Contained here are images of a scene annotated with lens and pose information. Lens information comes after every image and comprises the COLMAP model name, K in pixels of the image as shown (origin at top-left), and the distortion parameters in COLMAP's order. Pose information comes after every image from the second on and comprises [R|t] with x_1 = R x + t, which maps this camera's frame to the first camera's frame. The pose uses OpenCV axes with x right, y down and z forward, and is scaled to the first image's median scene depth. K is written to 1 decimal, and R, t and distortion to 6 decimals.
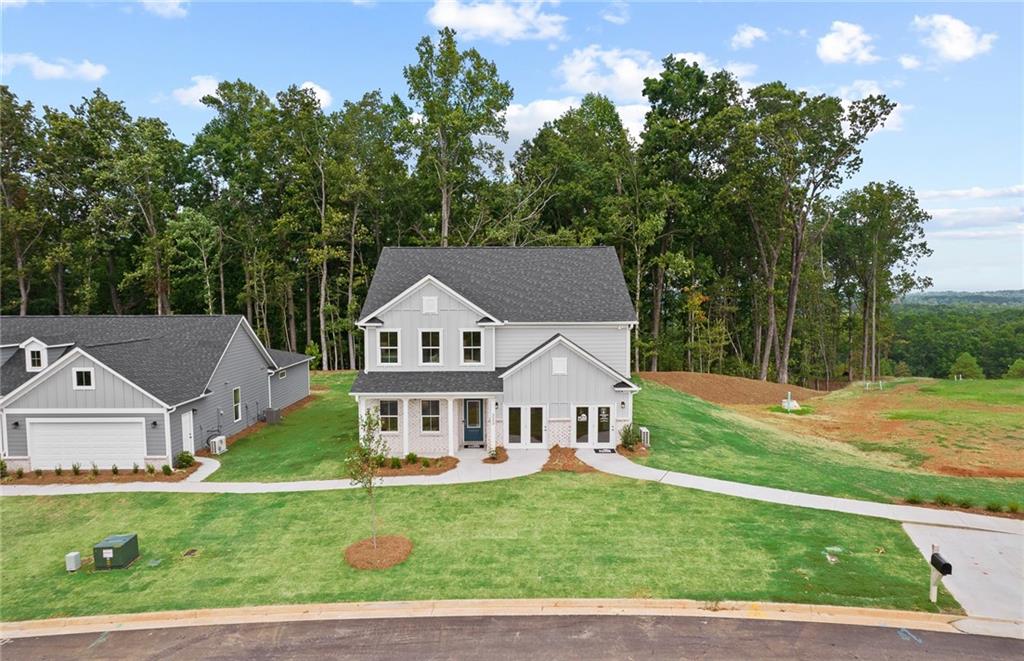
lens RADIAL K [[655.6, 0, 508.8], [0, 655.6, 343.5], [0, 0, 1]] dist [-0.078792, 0.071353]
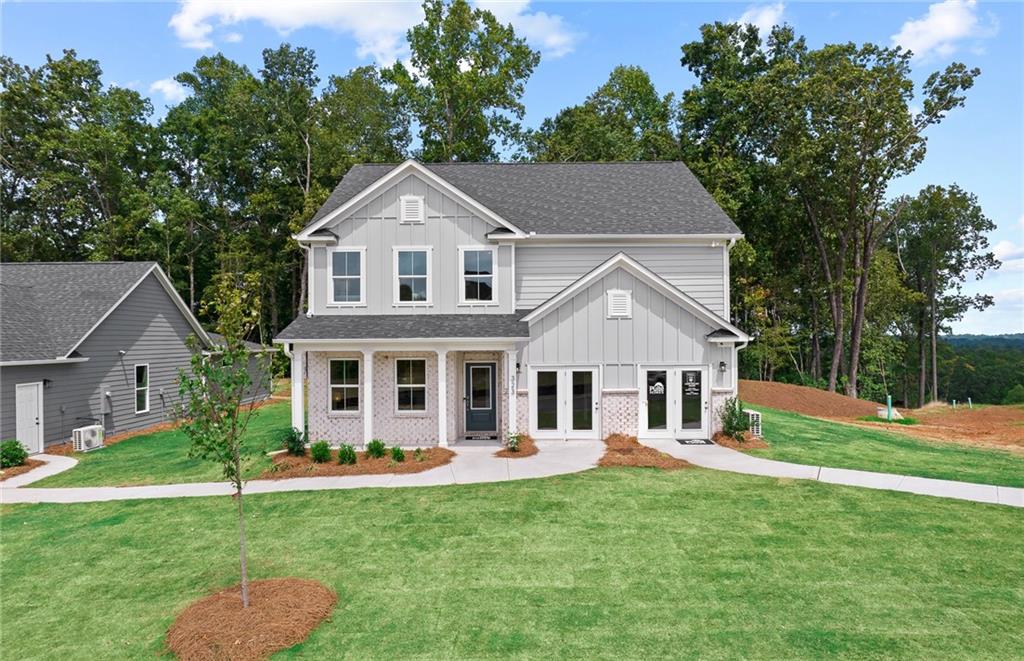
lens RADIAL K [[655.6, 0, 508.8], [0, 655.6, 343.5], [0, 0, 1]] dist [-0.078792, 0.071353]
pose [[0.999813, -0.002082, -0.019220, -0.015471], [0.000692, 0.997401, -0.072044, 0.116699], [0.019320, 0.072018, 0.997216, 0.384052]]
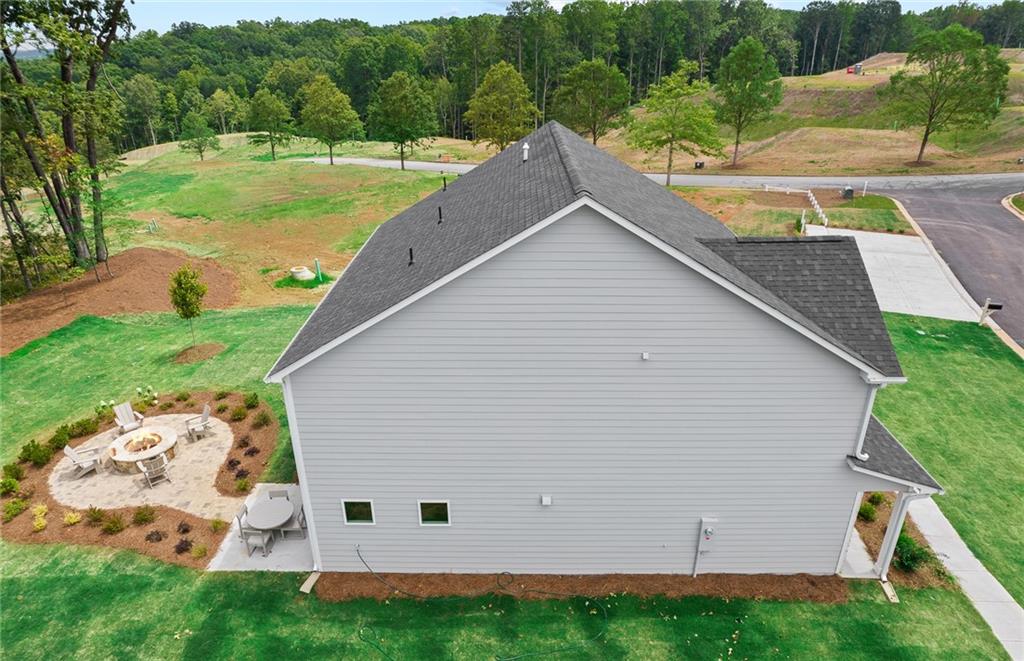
lens RADIAL K [[655.6, 0, 508.8], [0, 655.6, 343.5], [0, 0, 1]] dist [-0.078792, 0.071353]
pose [[0.027877, -0.418858, 0.907624, -0.647399], [0.088199, 0.905466, 0.415153, -0.270369], [-0.995713, 0.068479, 0.062184, 1.243752]]
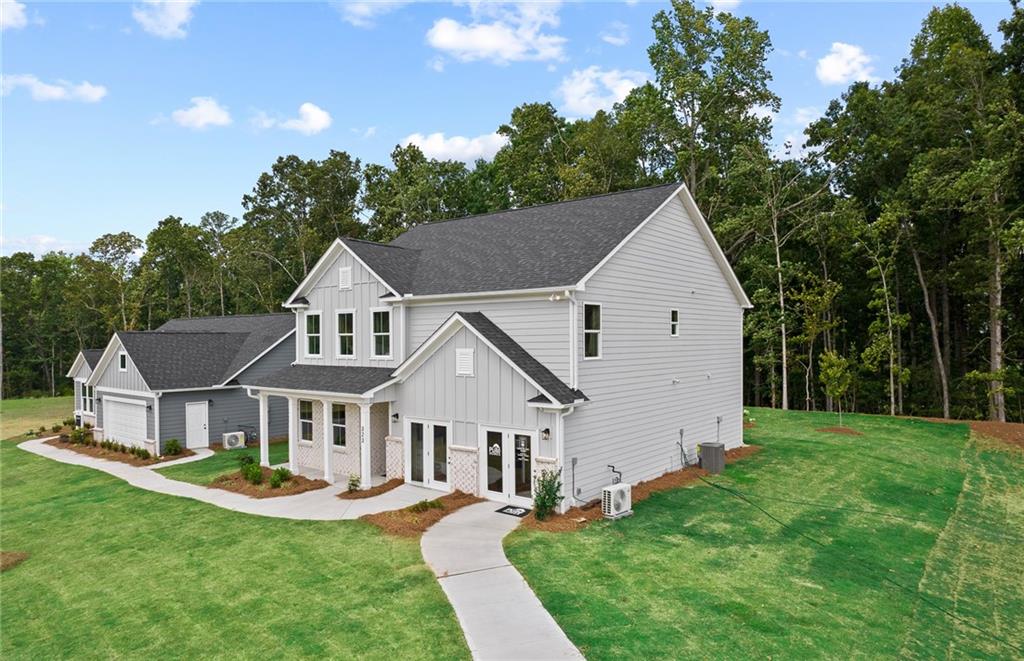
lens RADIAL K [[655.6, 0, 508.8], [0, 655.6, 343.5], [0, 0, 1]] dist [-0.078792, 0.071353]
pose [[0.772435, 0.003611, -0.635084, 0.508841], [-0.046488, 0.997623, -0.050870, 0.046658], [0.633390, 0.068817, 0.770766, 0.544324]]
